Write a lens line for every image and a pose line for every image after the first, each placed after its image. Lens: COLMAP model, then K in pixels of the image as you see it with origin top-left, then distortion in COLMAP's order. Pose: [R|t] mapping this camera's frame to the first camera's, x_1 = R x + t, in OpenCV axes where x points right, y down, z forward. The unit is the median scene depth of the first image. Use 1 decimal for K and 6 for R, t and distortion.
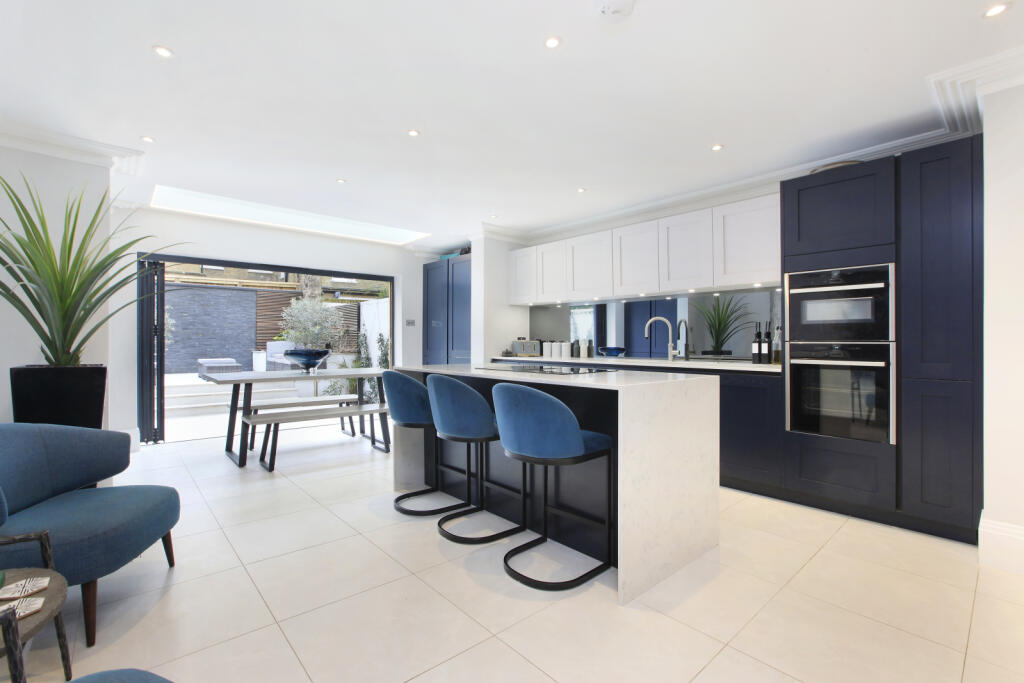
lens RADIAL K [[462.8, 0, 489.8], [0, 462.8, 345.3], [0, 0, 1]] dist [-0.001530, 0.000145]
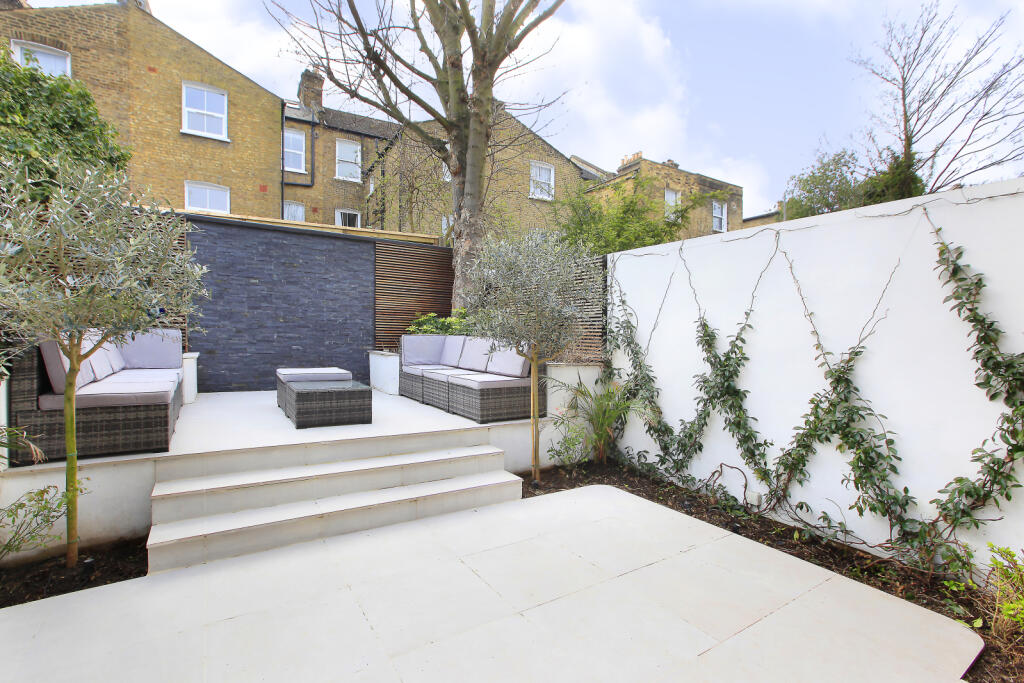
lens RADIAL K [[462.8, 0, 489.8], [0, 462.8, 345.3], [0, 0, 1]] dist [-0.001530, 0.000145]
pose [[0.991589, 0.018122, -0.128151, -0.681038], [-0.016311, 0.999752, 0.015168, -0.011723], [0.128394, -0.012950, 0.991639, 1.076210]]
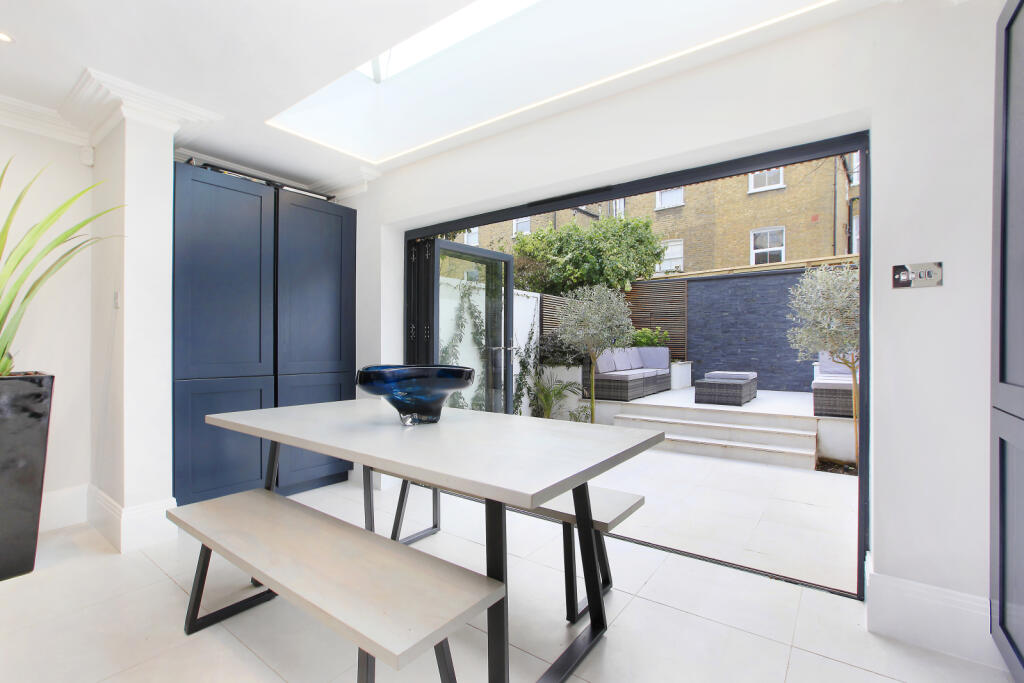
lens RADIAL K [[462.8, 0, 489.8], [0, 462.8, 345.3], [0, 0, 1]] dist [-0.001530, 0.000145]
pose [[0.214155, -0.009054, -0.976758, 0.040631], [-0.005162, 0.999933, -0.010401, -0.006845], [0.976786, 0.007269, 0.214093, 0.936642]]
